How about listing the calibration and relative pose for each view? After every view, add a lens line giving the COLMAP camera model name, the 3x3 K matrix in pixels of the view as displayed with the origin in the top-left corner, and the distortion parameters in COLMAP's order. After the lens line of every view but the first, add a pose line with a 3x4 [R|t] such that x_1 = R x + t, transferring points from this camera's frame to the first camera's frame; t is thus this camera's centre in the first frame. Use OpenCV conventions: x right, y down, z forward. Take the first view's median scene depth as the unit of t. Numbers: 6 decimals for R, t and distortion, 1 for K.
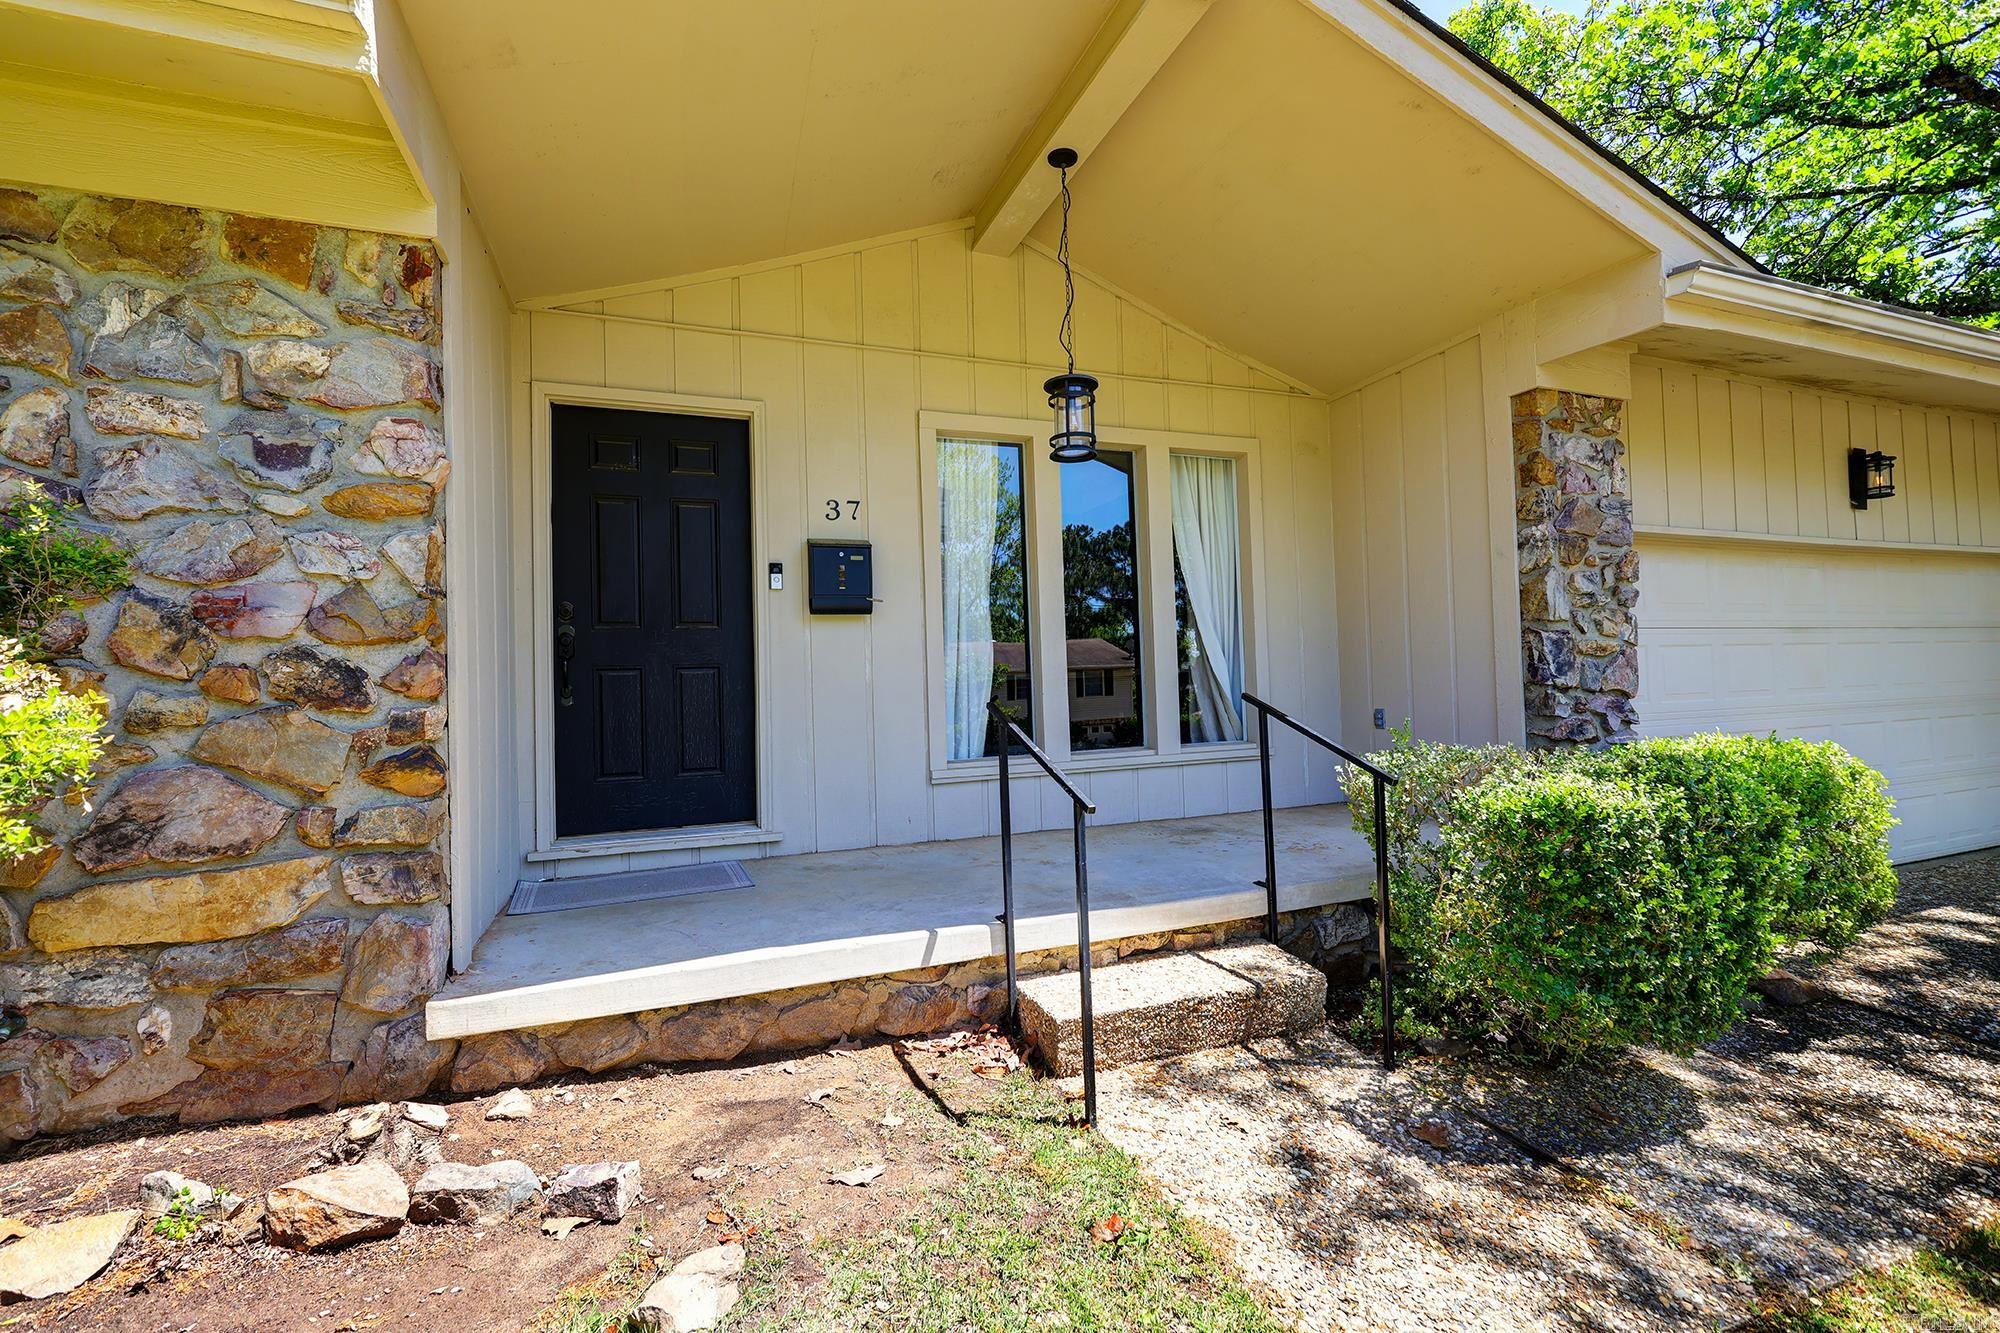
lens RADIAL K [[857.0, 0, 1000.0], [0, 857.0, 666.5], [0, 0, 1]] dist [0.002822, 0.000052]
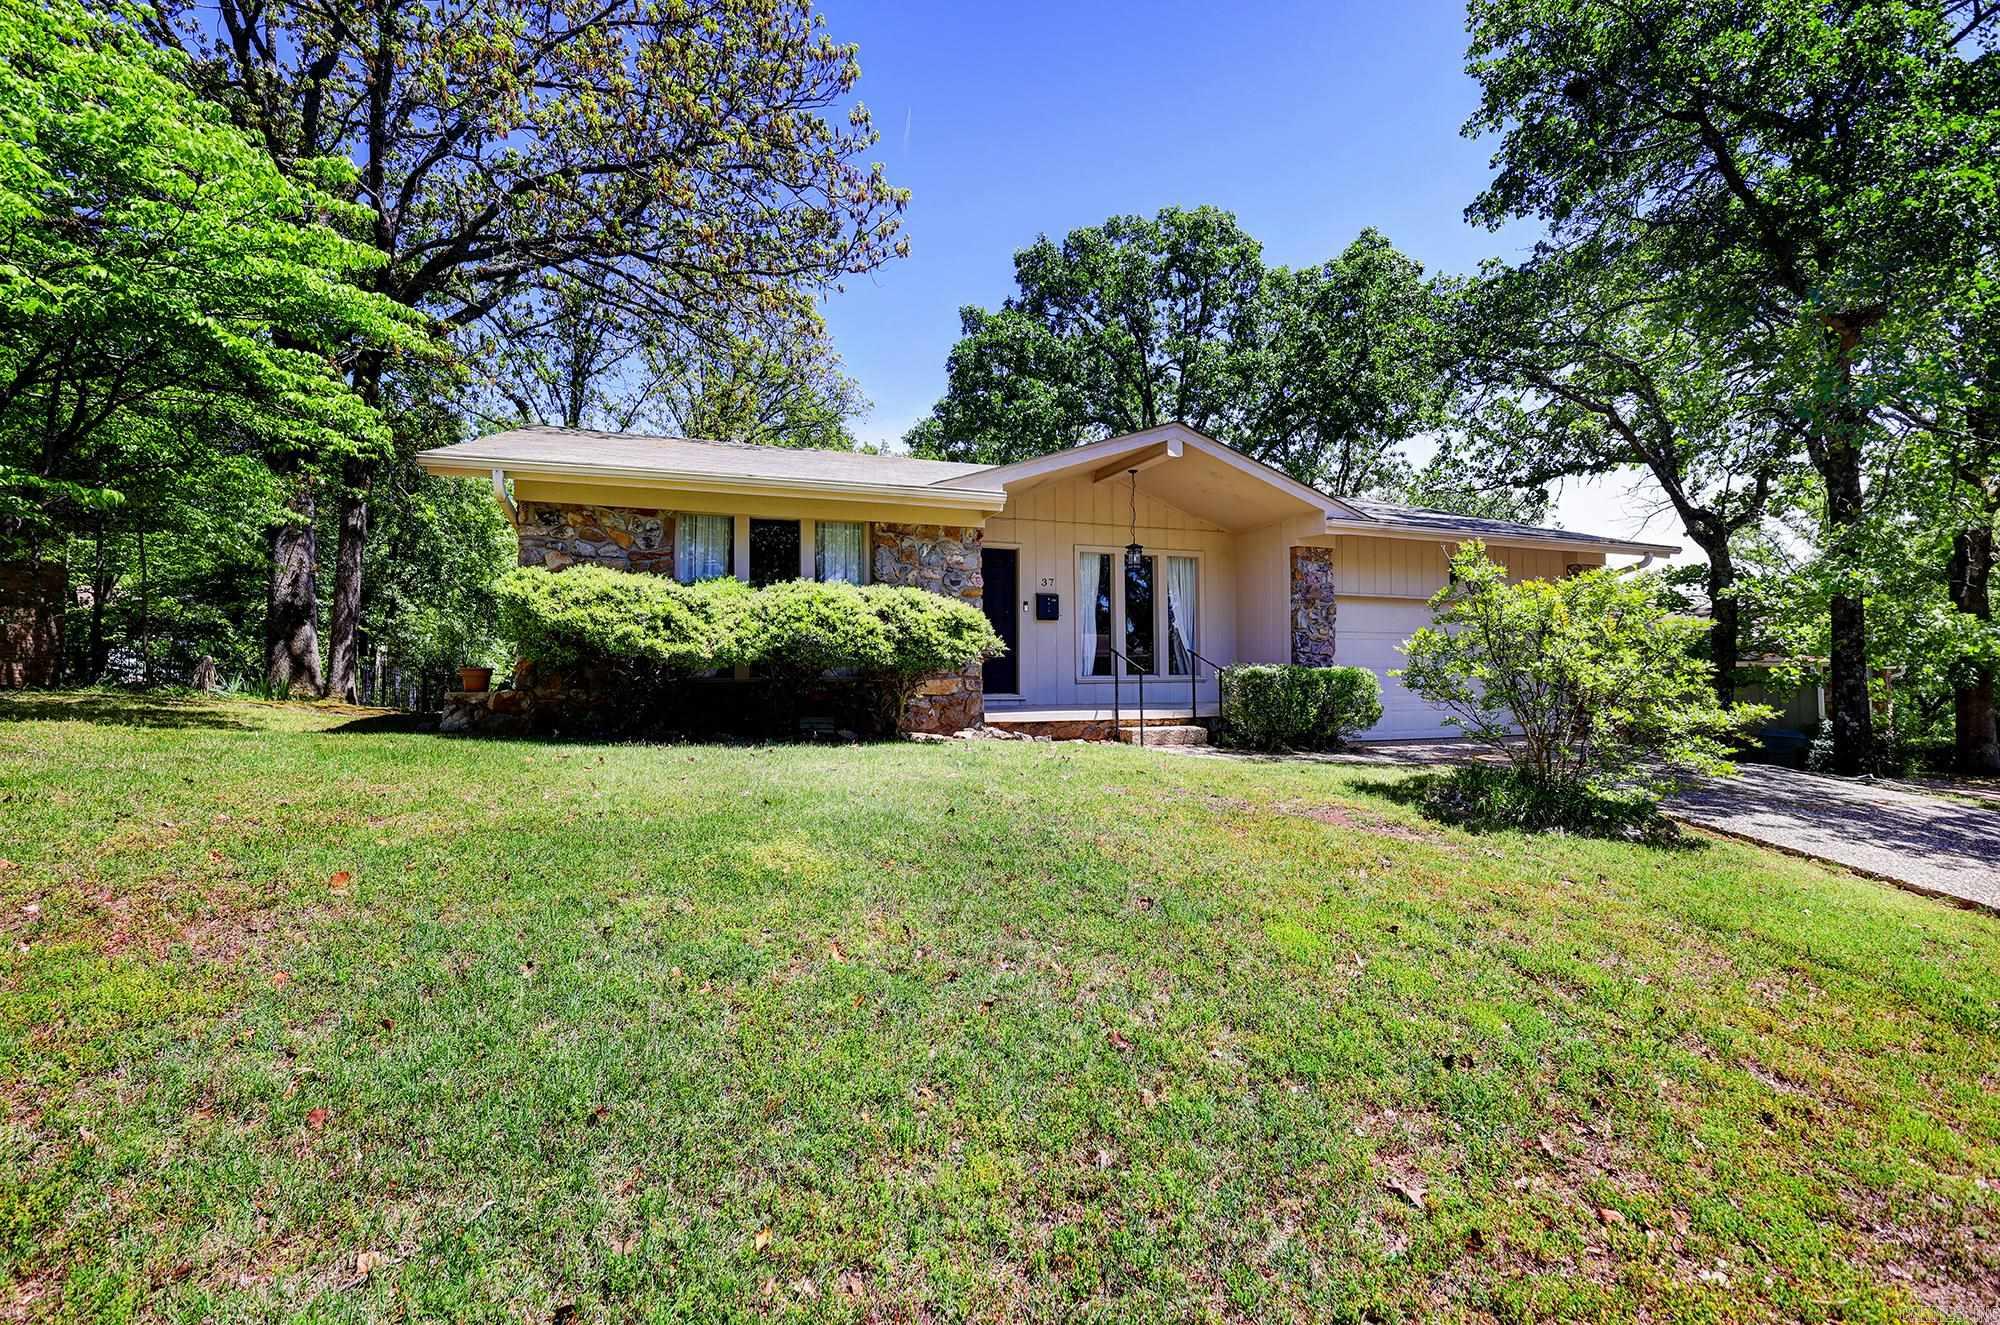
lens RADIAL K [[865.9, 0, 1005.7], [0, 865.9, 658.8], [0, 0, 1]] dist [0.003465, 0.000121]
pose [[0.999722, 0.023374, 0.003098, -0.434923], [-0.023369, 0.999726, -0.001361, 0.094932], [-0.003129, 0.001289, 0.999994, -2.403790]]
